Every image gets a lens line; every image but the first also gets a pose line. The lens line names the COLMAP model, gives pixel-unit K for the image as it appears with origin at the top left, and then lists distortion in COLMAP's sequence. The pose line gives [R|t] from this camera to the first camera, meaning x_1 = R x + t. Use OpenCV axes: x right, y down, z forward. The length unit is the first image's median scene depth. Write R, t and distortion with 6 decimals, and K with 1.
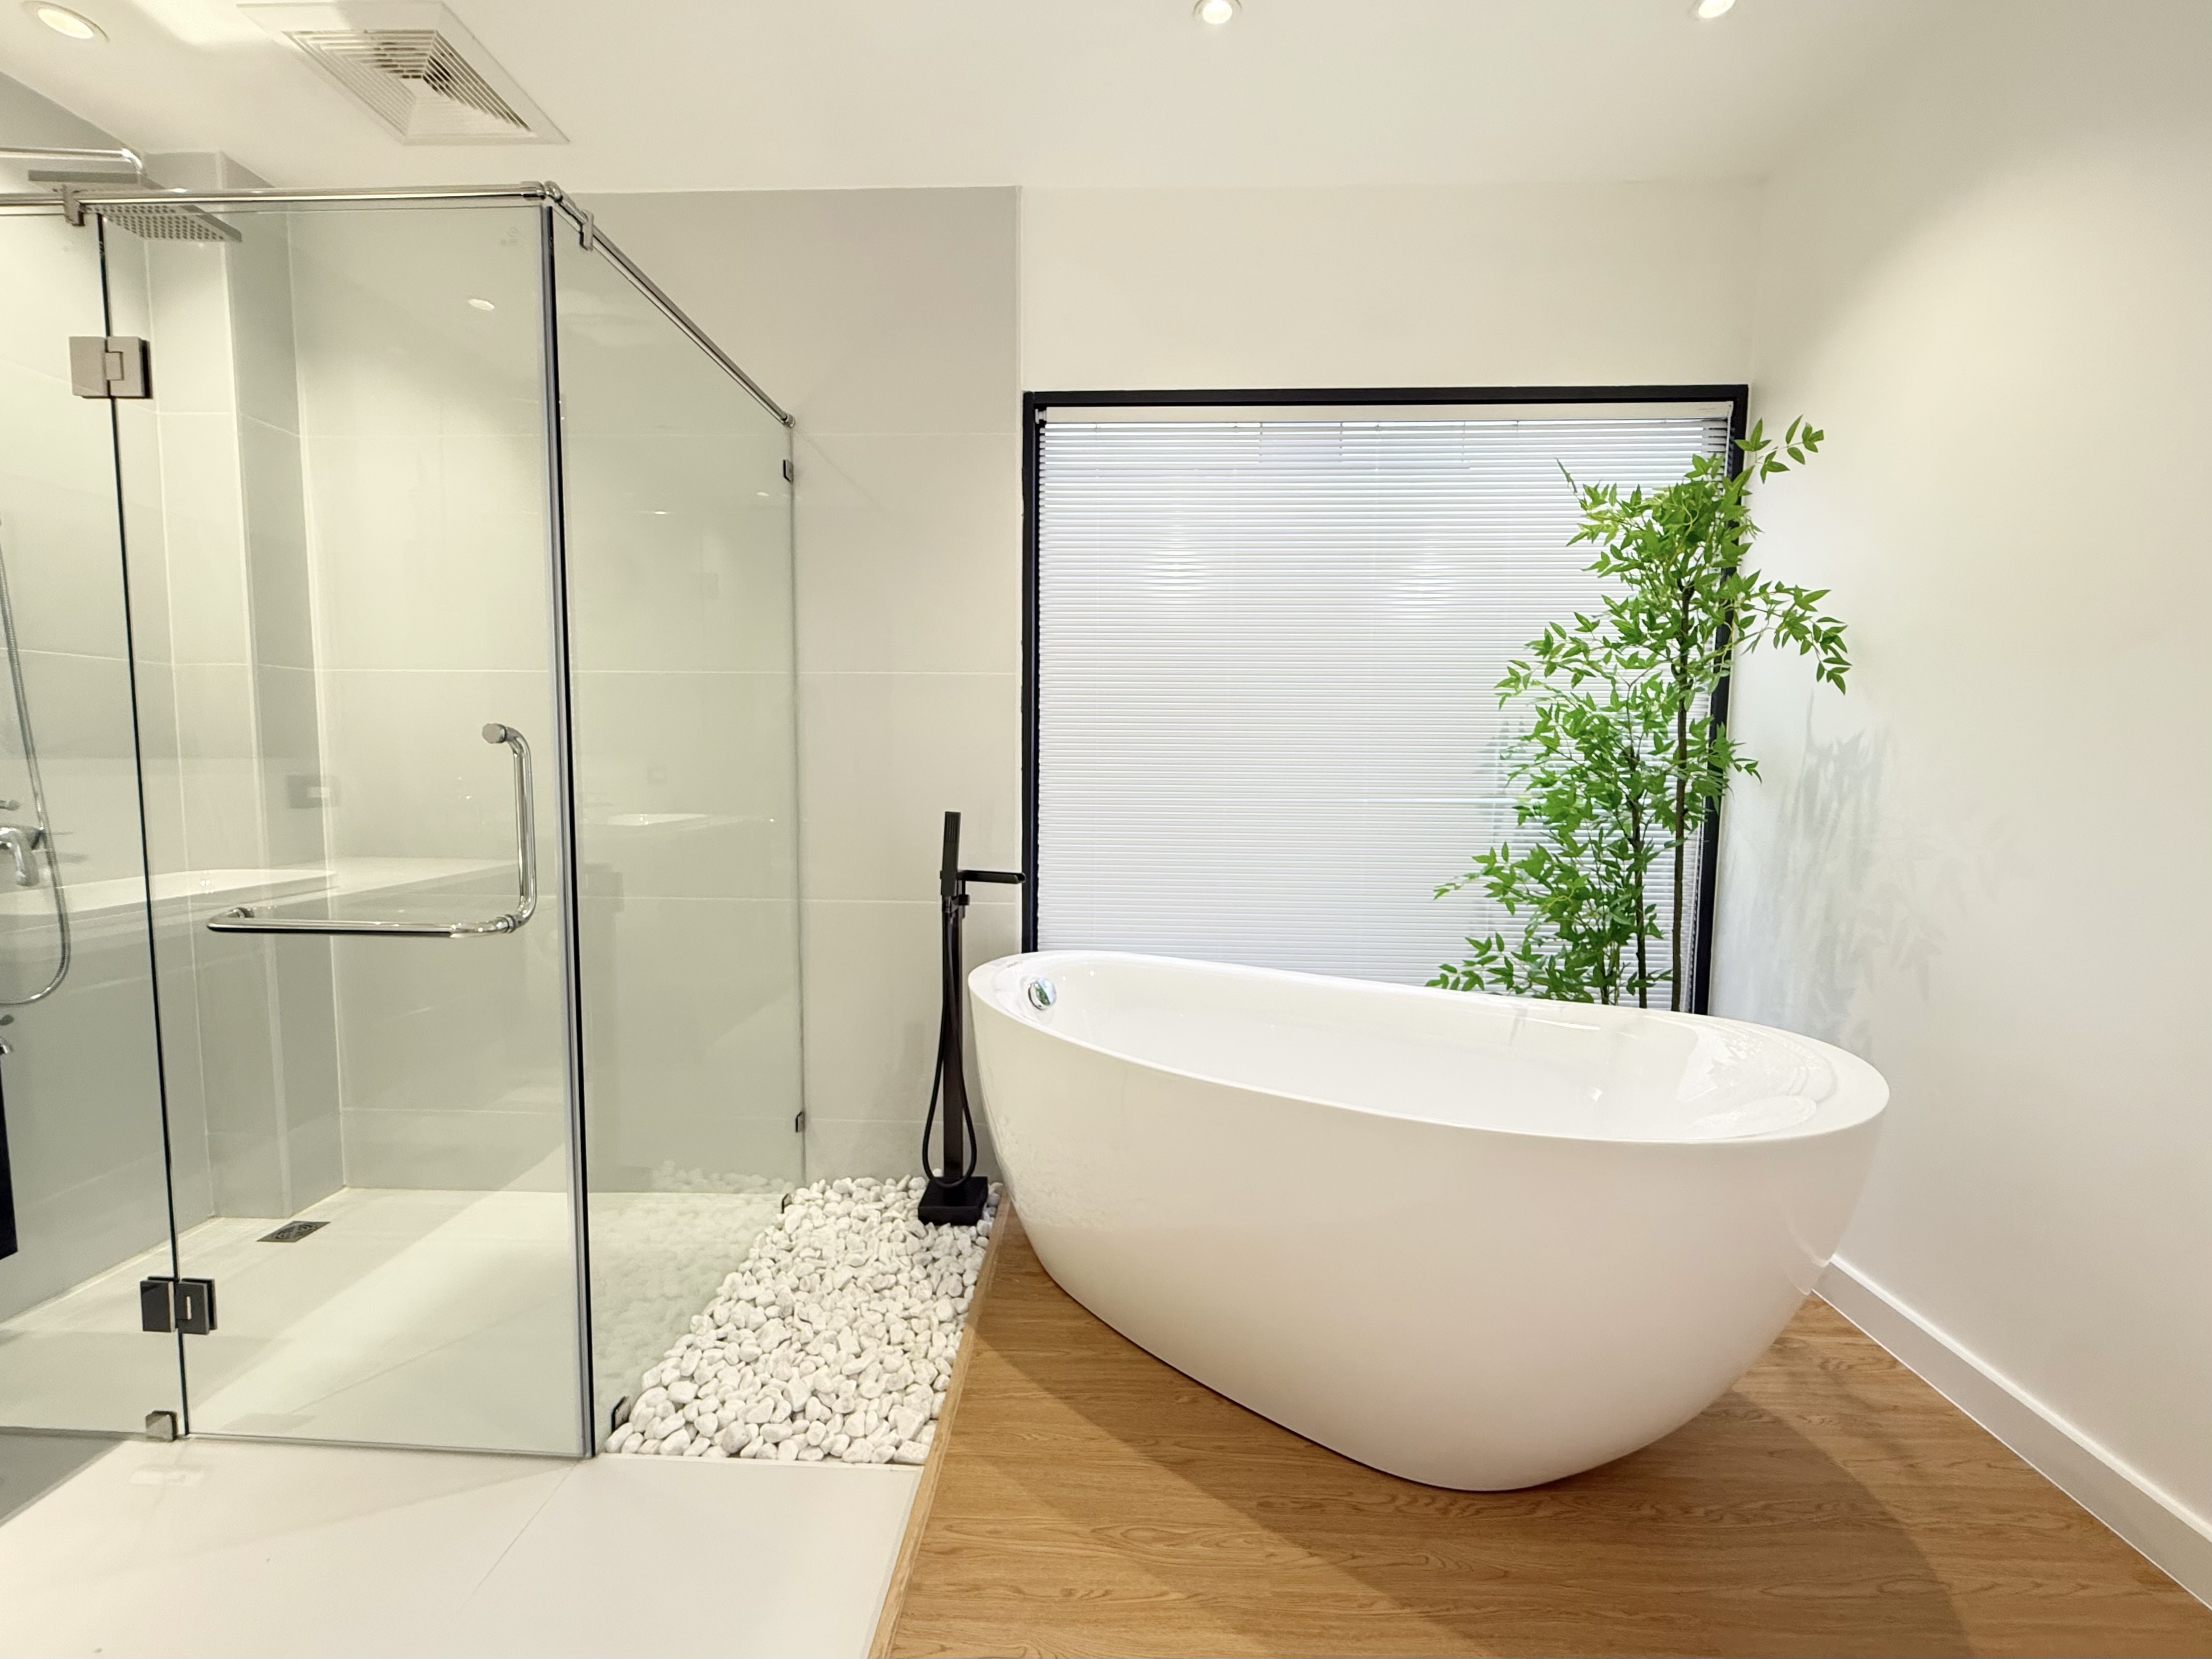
lens RADIAL K [[916.5, 0, 1097.0], [0, 916.5, 825.8], [0, 0, 1]] dist [-0.002474, 0.000090]
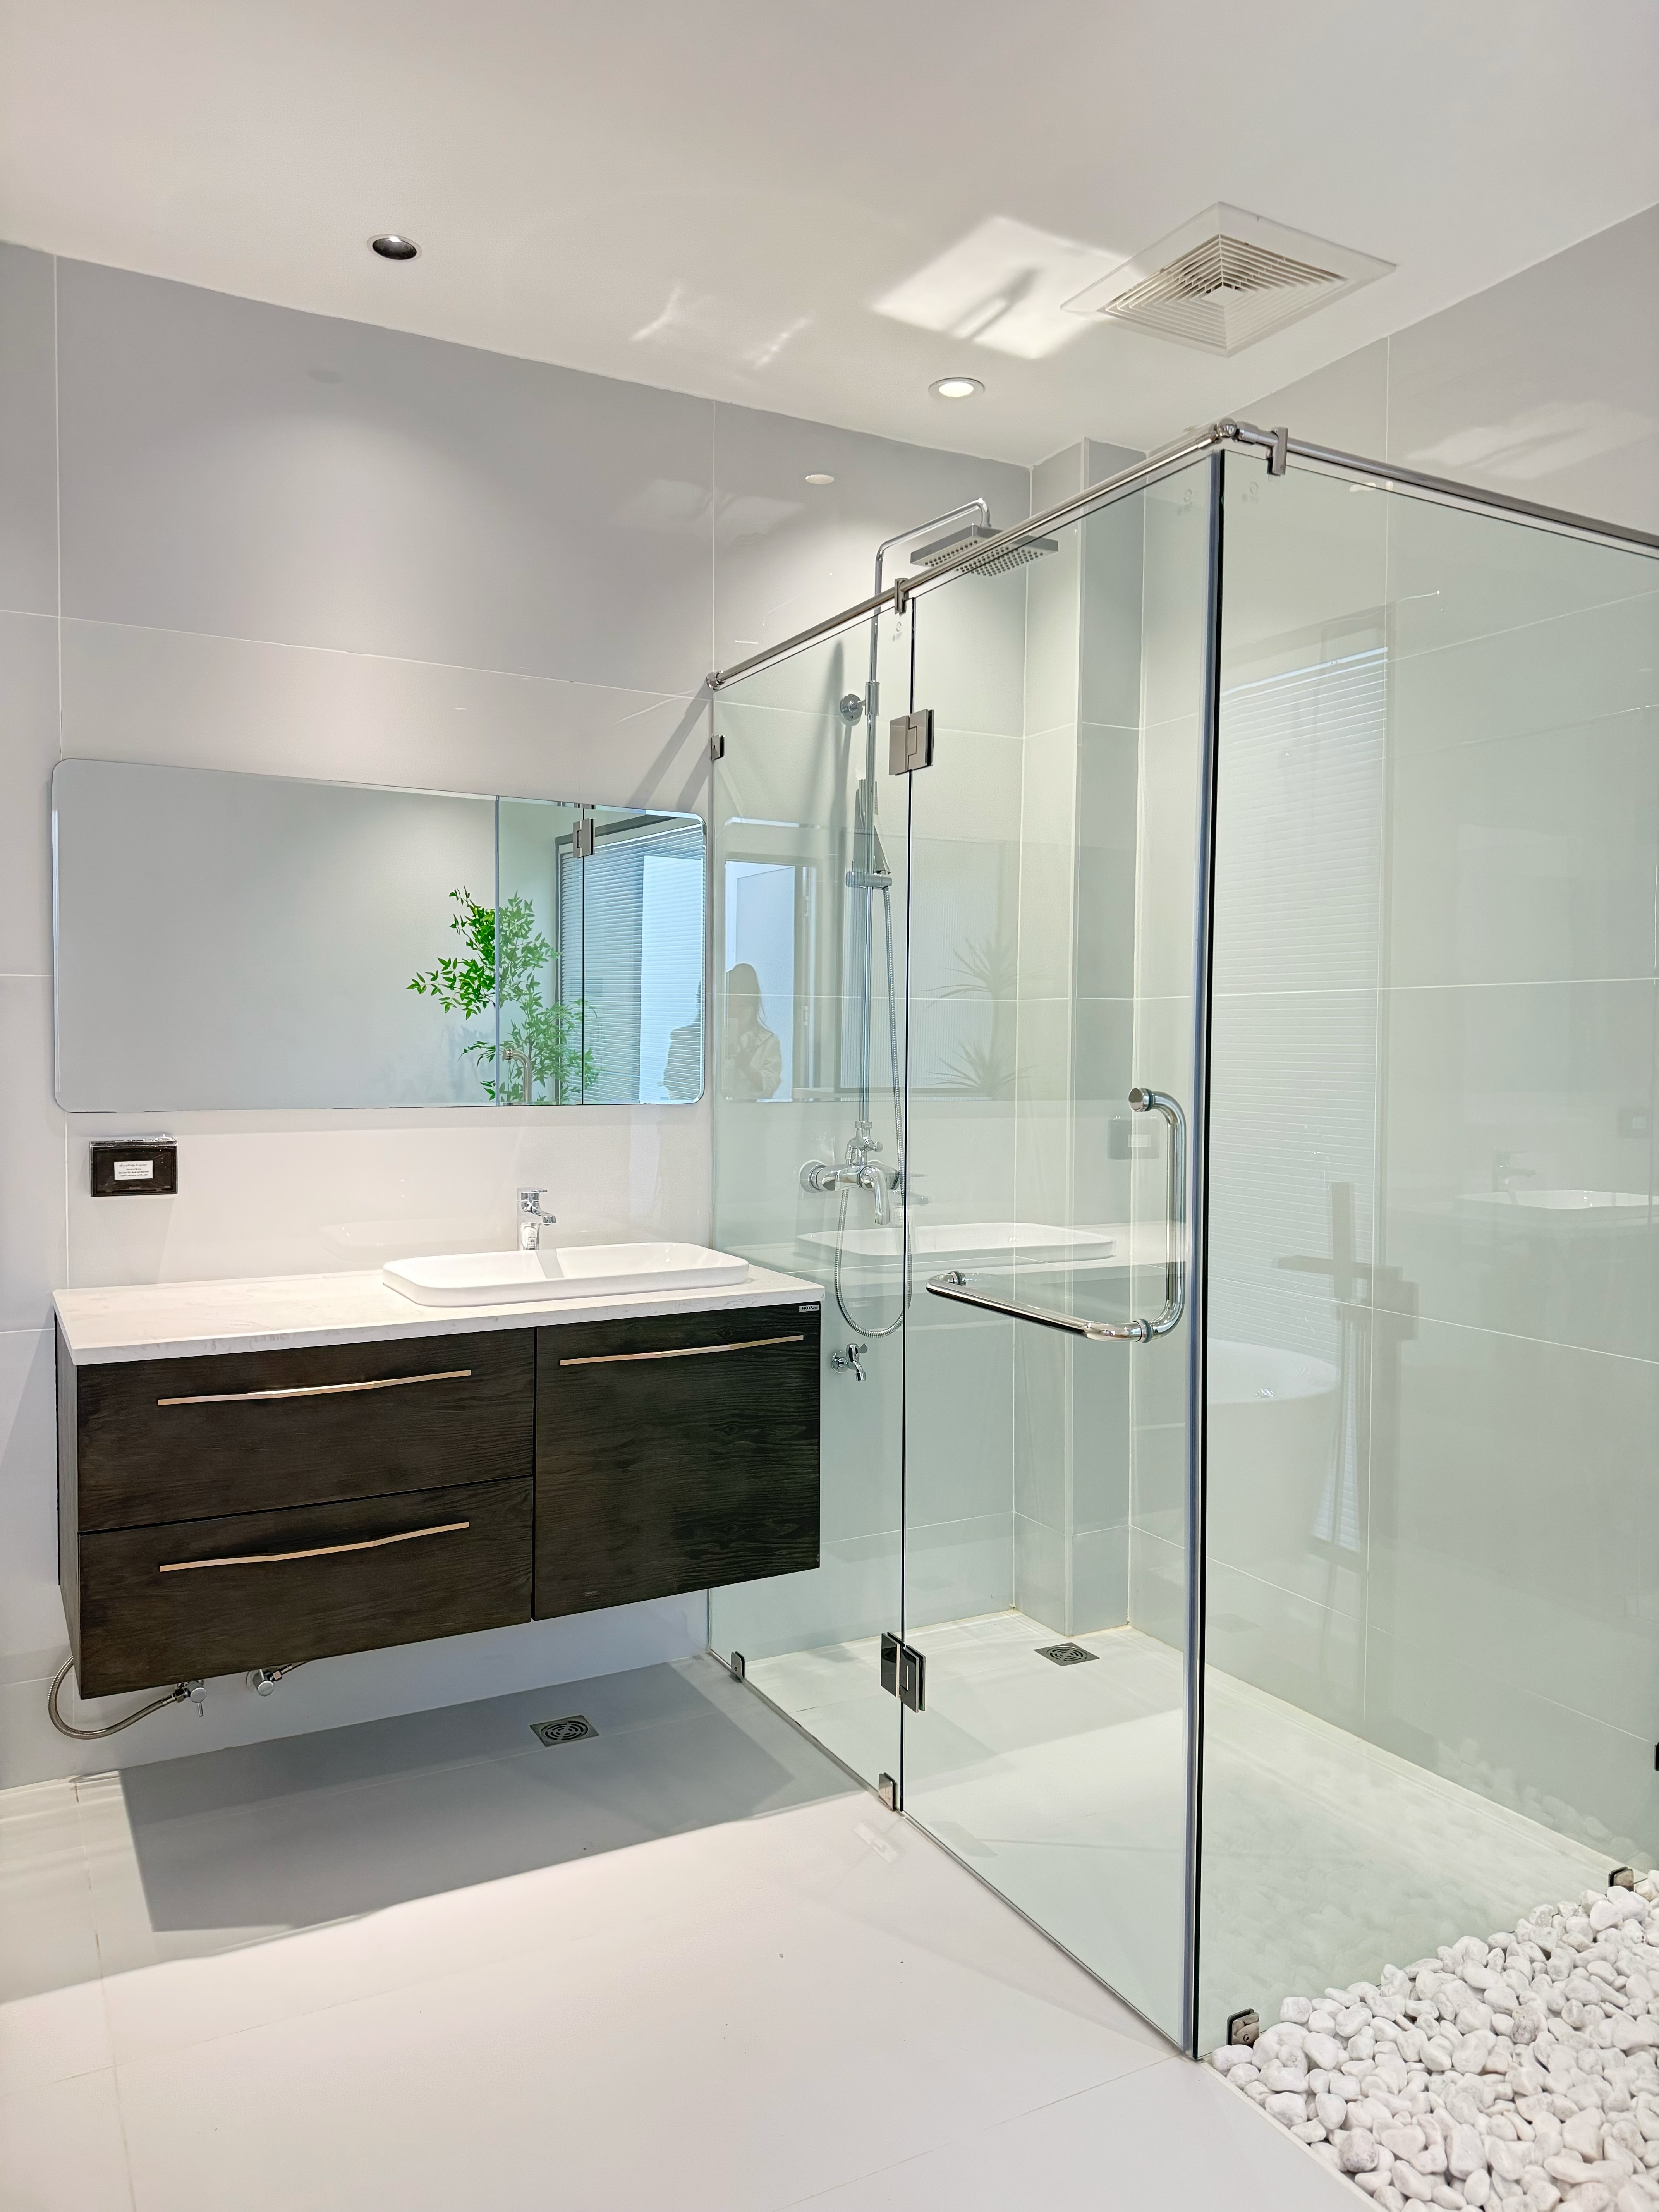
lens RADIAL K [[1560.0, 0, 832.8], [0, 1560.0, 1104.5], [0, 0, 1]] dist [0.024451, -0.029418]
pose [[0.518169, 0.026653, -0.854863, 0.325363], [-0.071890, 0.997334, -0.012480, -0.046366], [0.852252, 0.067923, 0.518704, 0.024747]]
